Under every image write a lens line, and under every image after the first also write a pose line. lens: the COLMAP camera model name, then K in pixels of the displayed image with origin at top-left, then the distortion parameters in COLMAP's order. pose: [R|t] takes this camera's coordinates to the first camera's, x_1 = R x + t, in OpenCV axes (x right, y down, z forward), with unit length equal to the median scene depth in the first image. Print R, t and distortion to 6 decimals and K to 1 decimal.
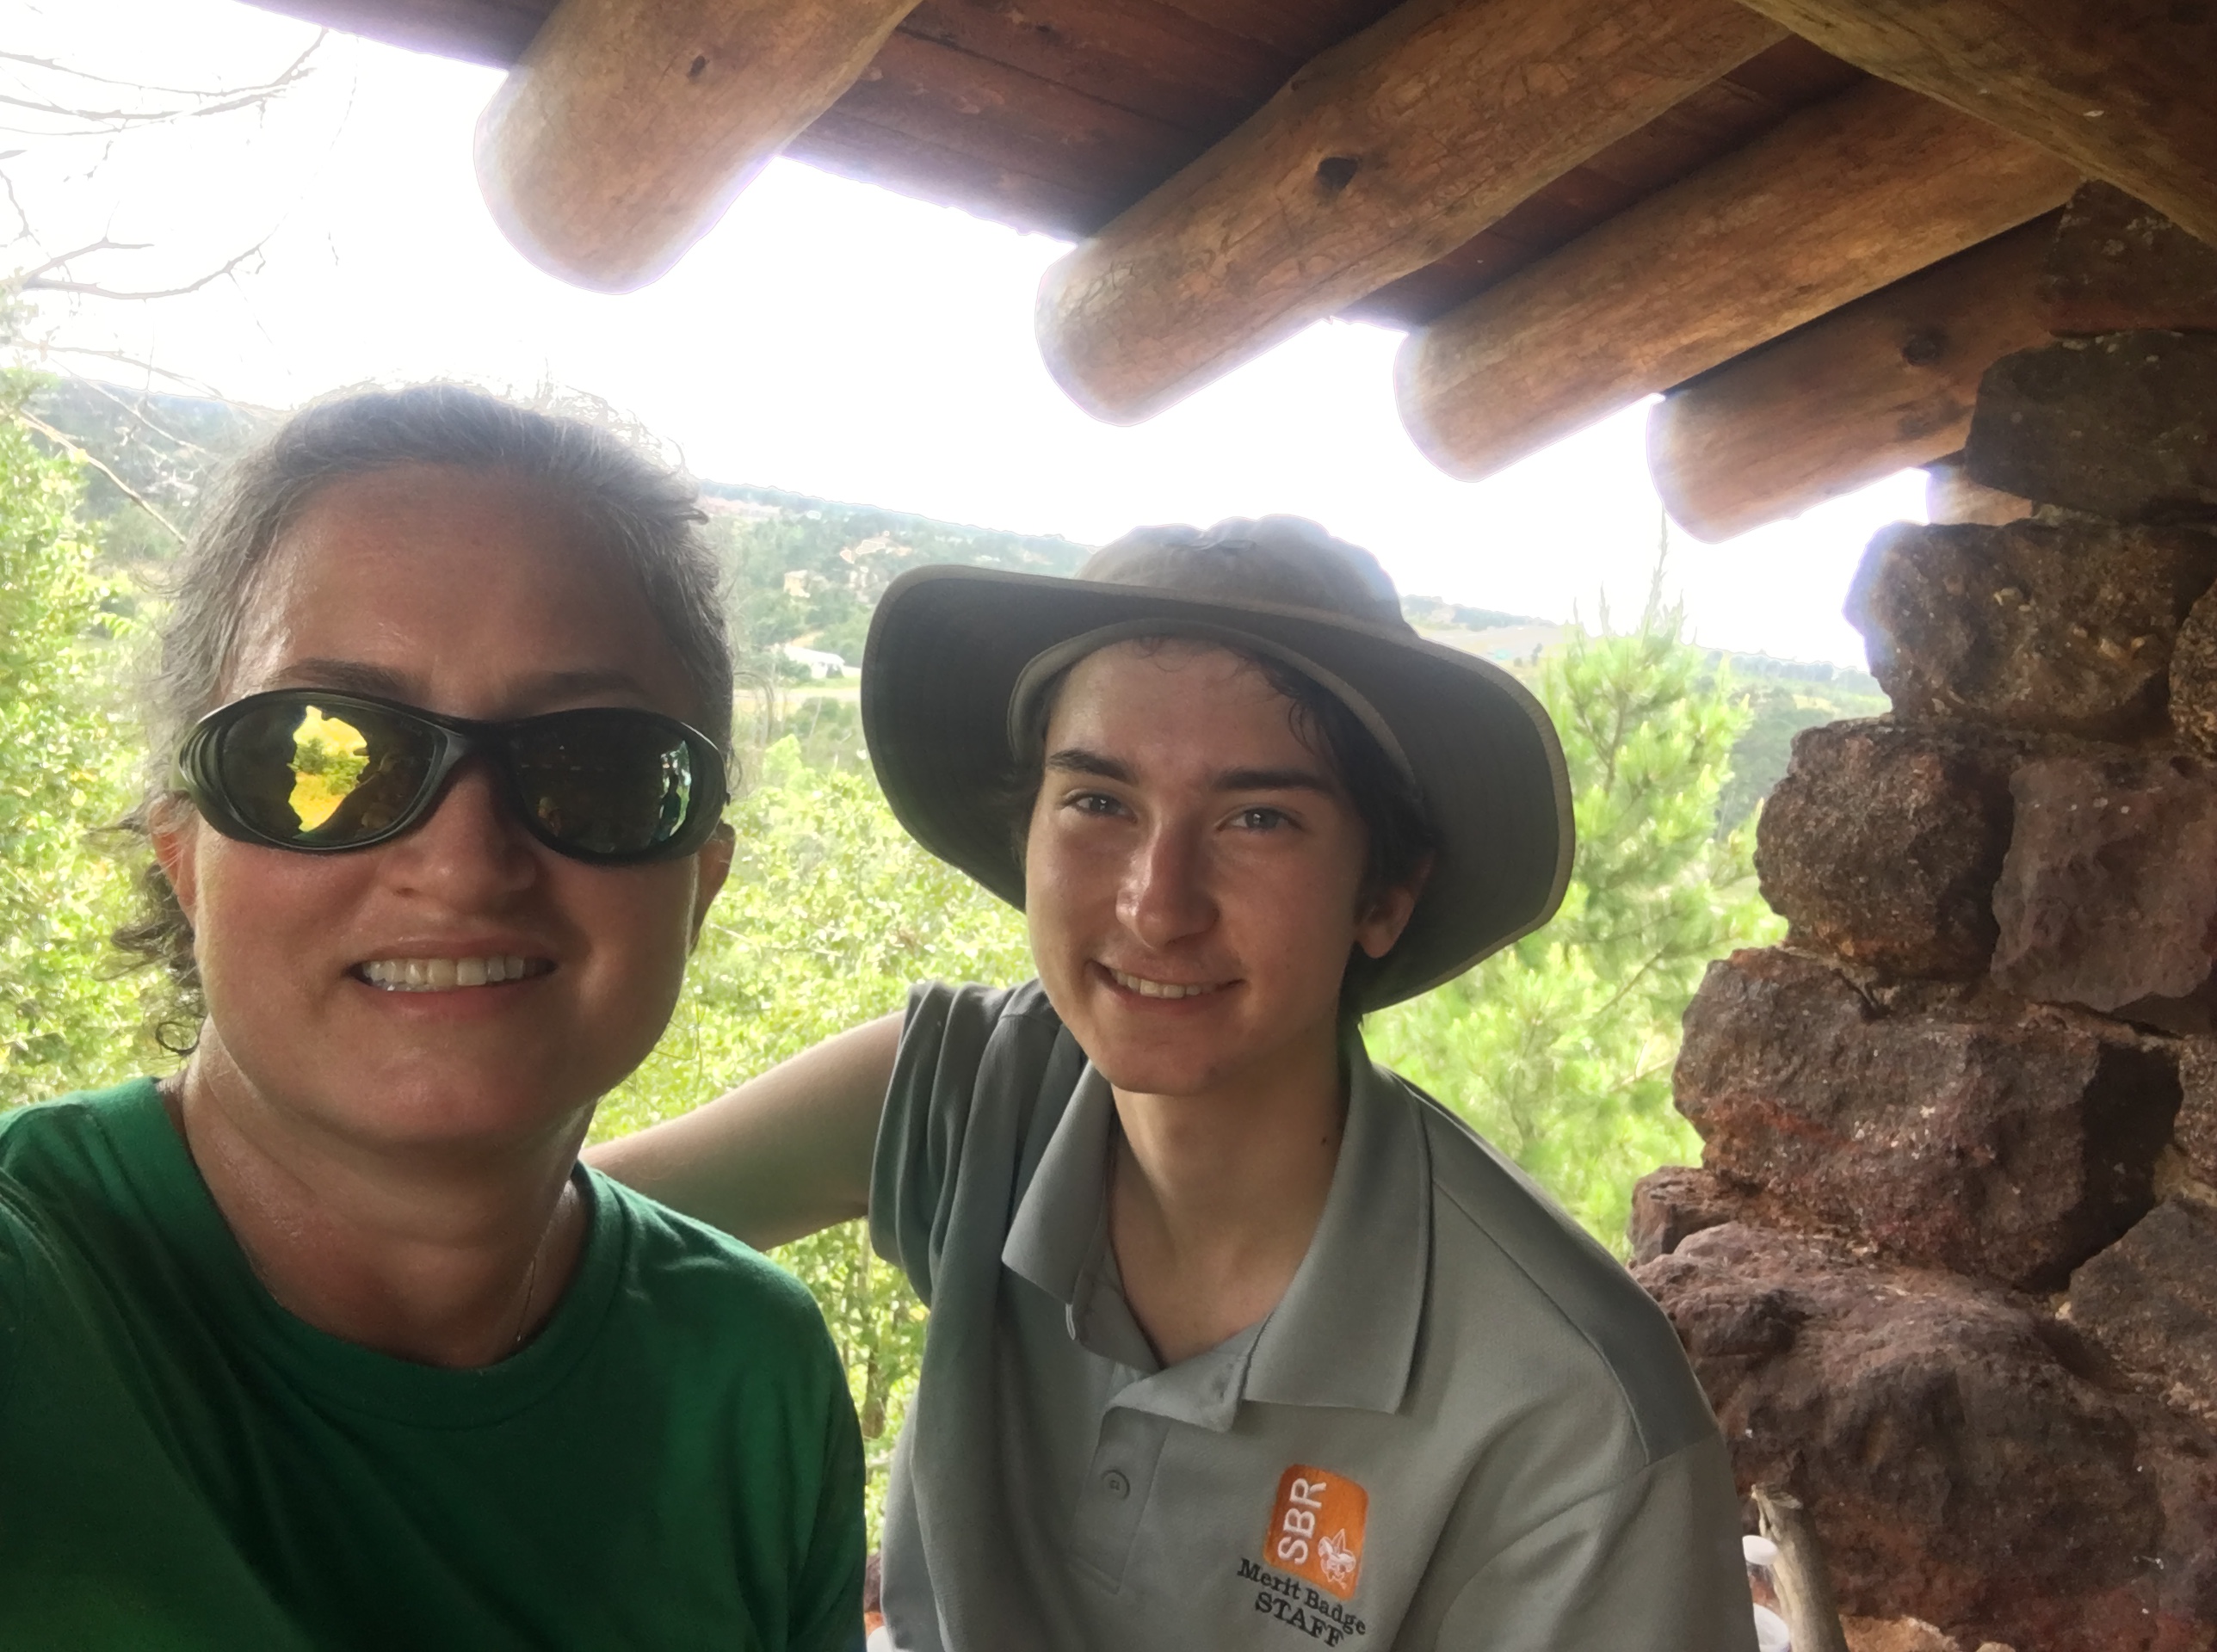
lens RADIAL K [[2076.1, 0, 1108.5], [0, 2076.1, 826.0], [0, 0, 1]] dist [0.016769, -0.032730]
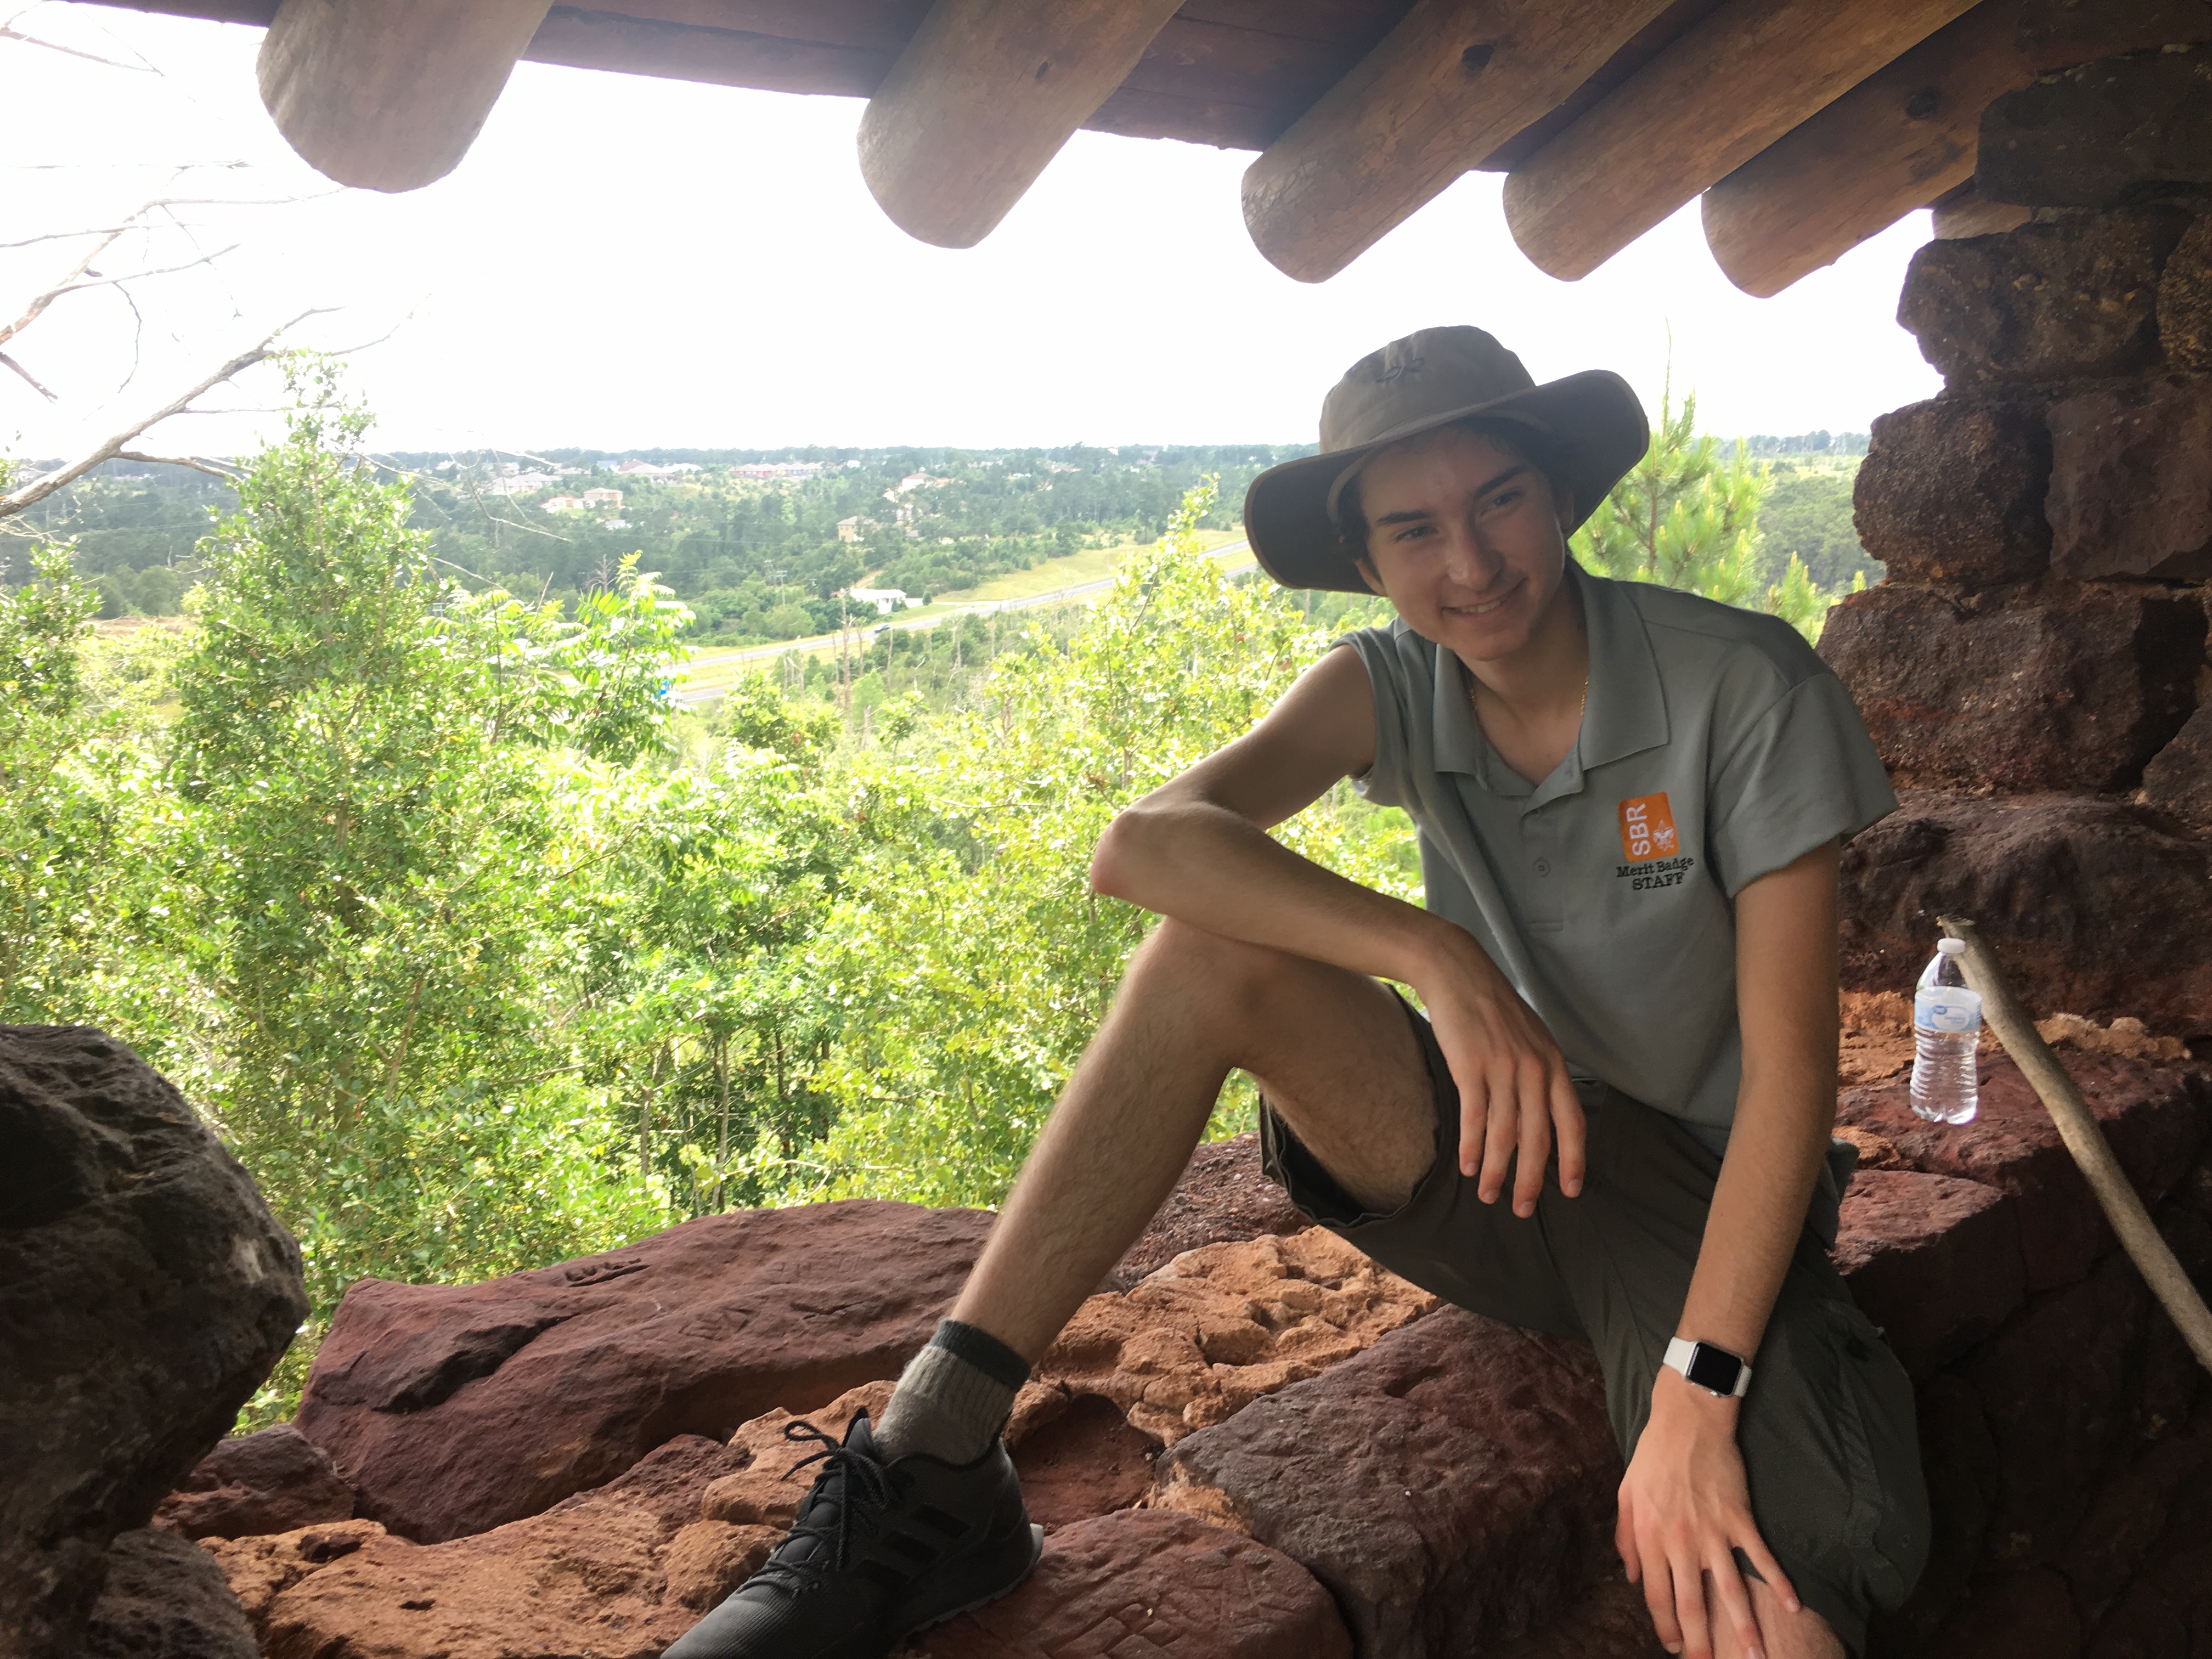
lens RADIAL K [[1886.2, 0, 1101.7], [0, 1886.2, 833.7], [0, 0, 1]] dist [0.070940, -0.093470]
pose [[0.984279, -0.167611, -0.055681, -0.137016], [0.171057, 0.983163, 0.064267, 0.056465], [0.043972, -0.072781, 0.996378, -0.262642]]
